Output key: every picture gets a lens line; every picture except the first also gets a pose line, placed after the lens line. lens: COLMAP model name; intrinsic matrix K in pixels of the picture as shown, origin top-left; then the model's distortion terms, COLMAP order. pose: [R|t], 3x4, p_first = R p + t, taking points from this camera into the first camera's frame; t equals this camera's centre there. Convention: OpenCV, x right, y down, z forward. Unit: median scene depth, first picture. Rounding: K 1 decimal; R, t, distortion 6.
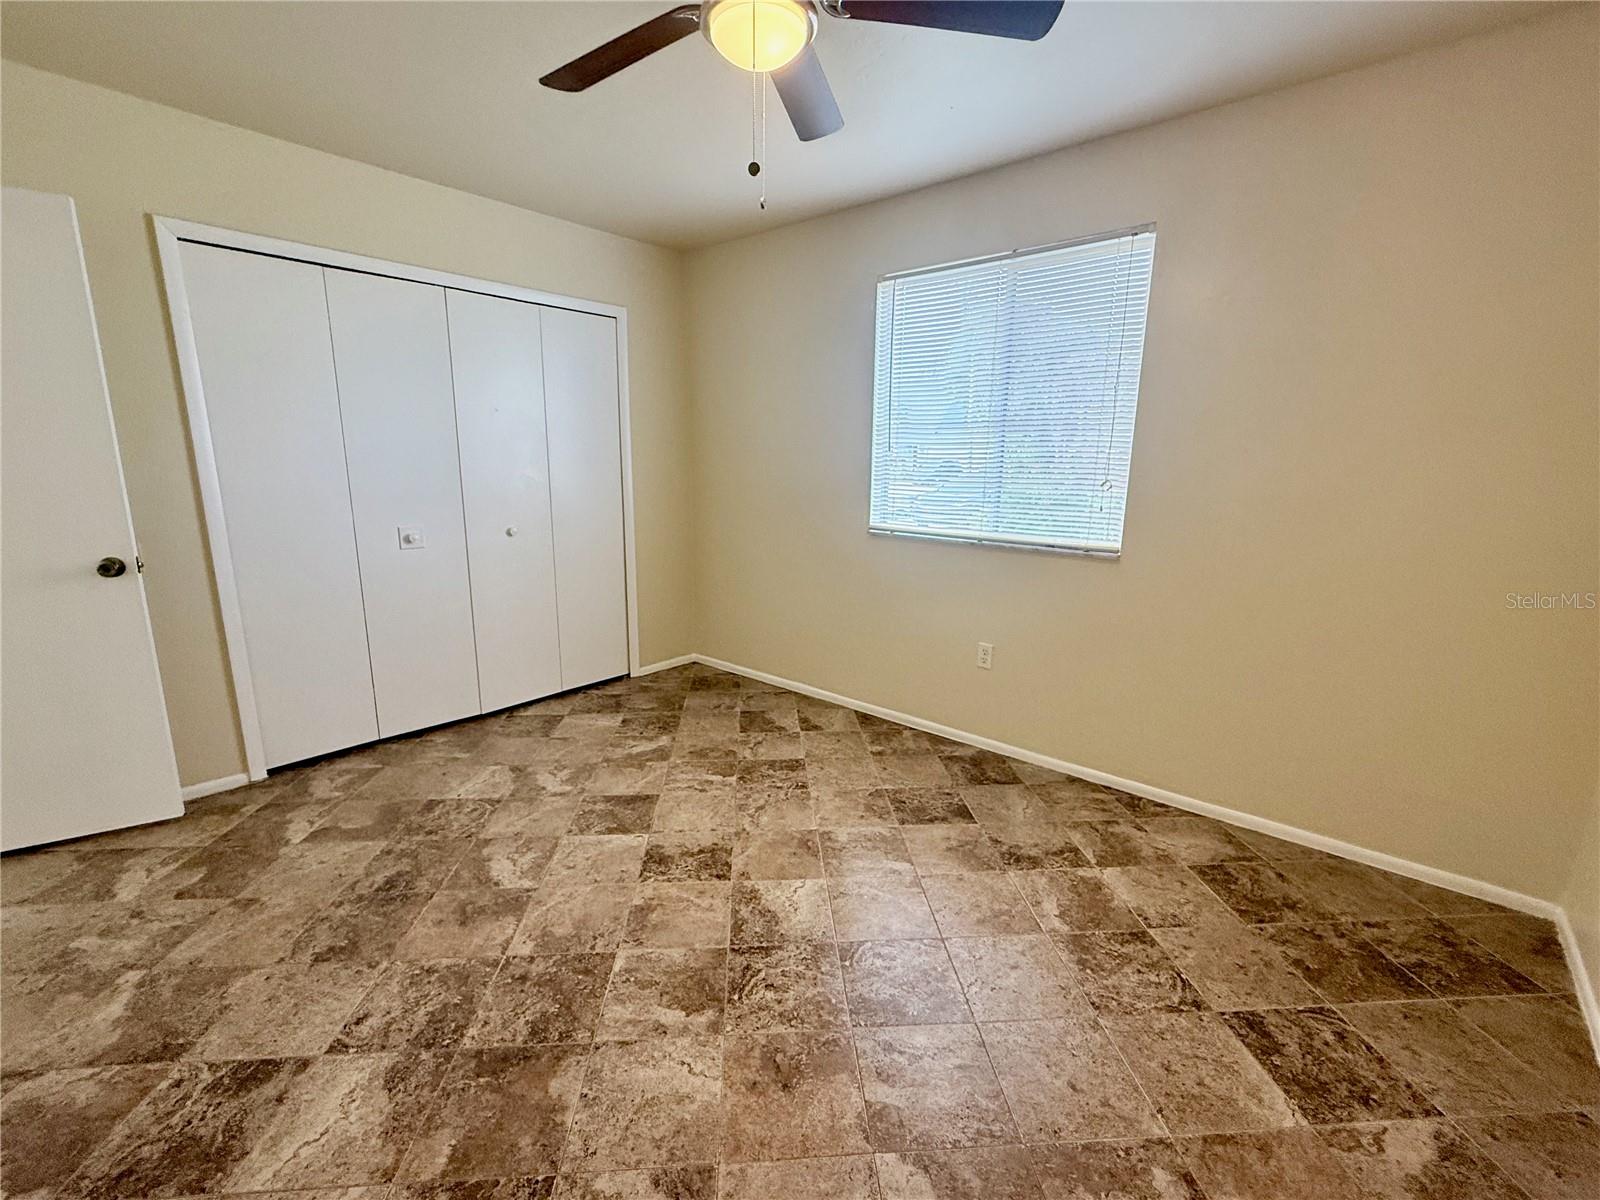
lens RADIAL K [[690.8, 0, 797.1], [0, 690.8, 598.2], [0, 0, 1]] dist [0.002456, -0.000800]
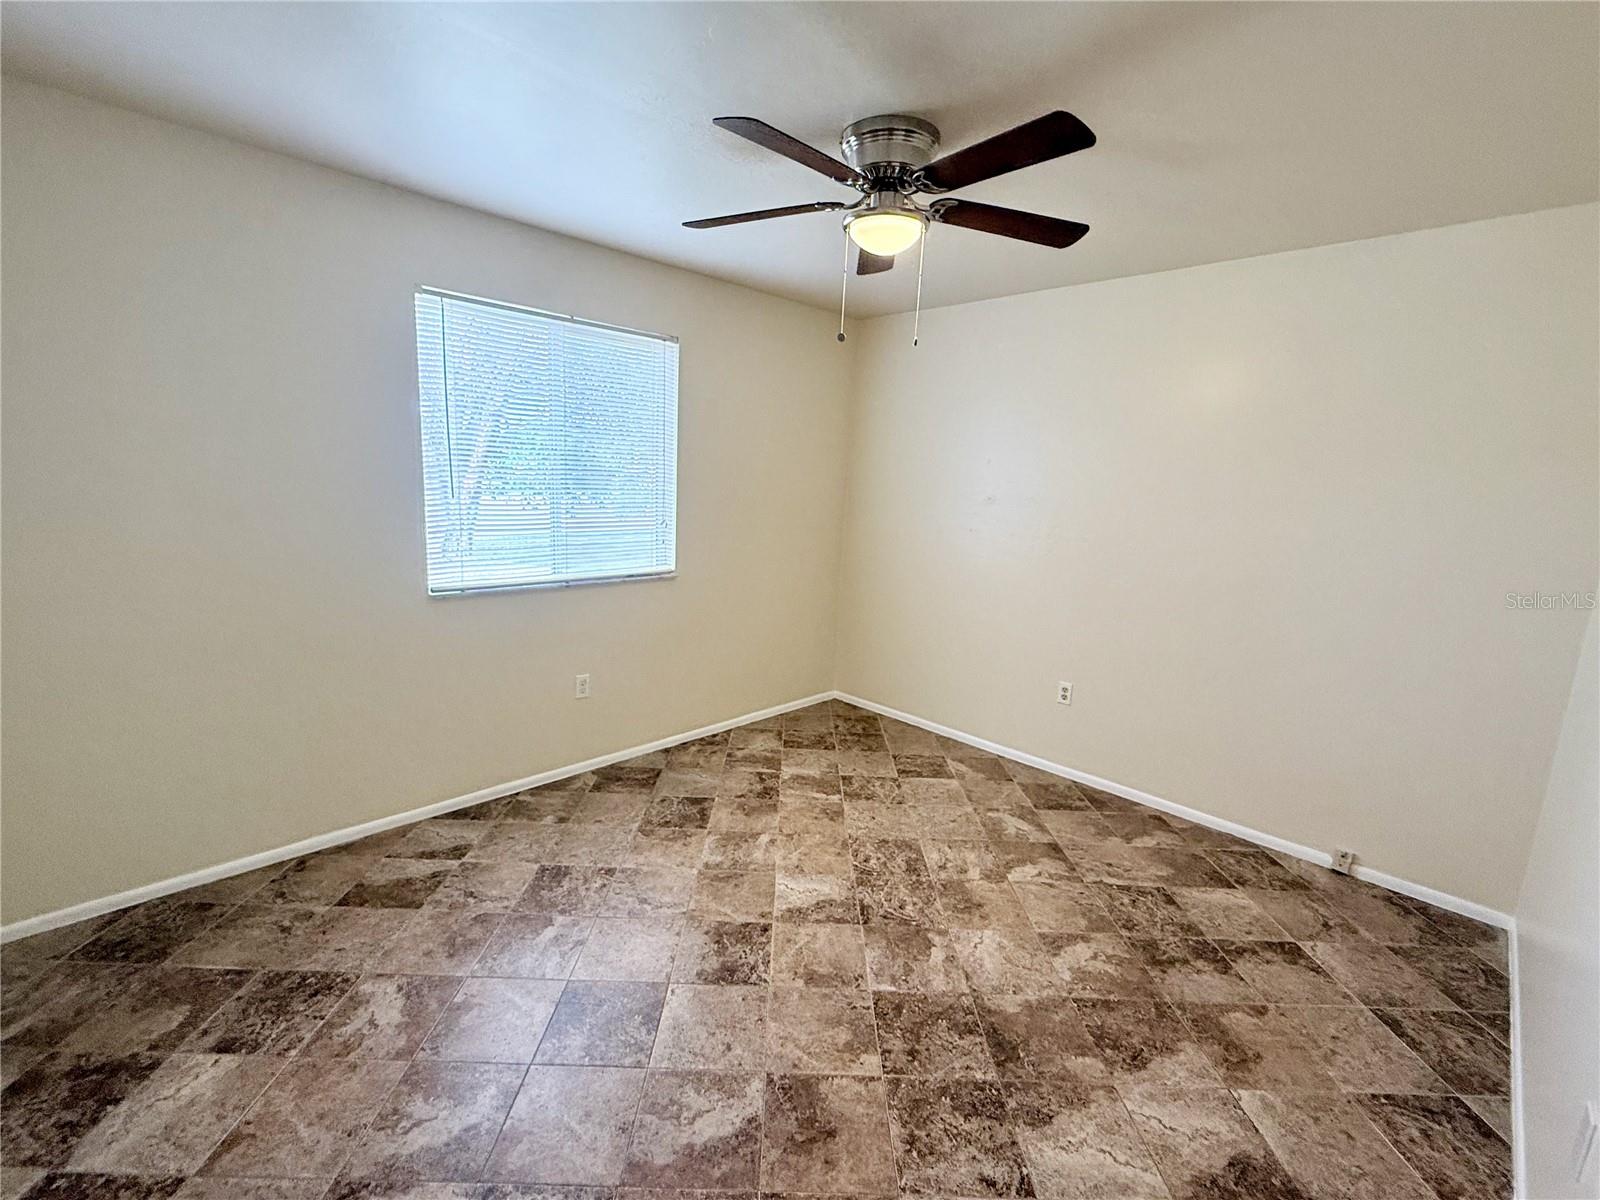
lens RADIAL K [[690.8, 0, 801.1], [0, 690.8, 602.7], [0, 0, 1]] dist [0.002456, -0.000800]
pose [[0.066330, -0.191323, 0.979283, -1.094936], [0.161121, 0.970619, 0.178717, -0.270017], [-0.984703, 0.145928, 0.095207, 0.816484]]
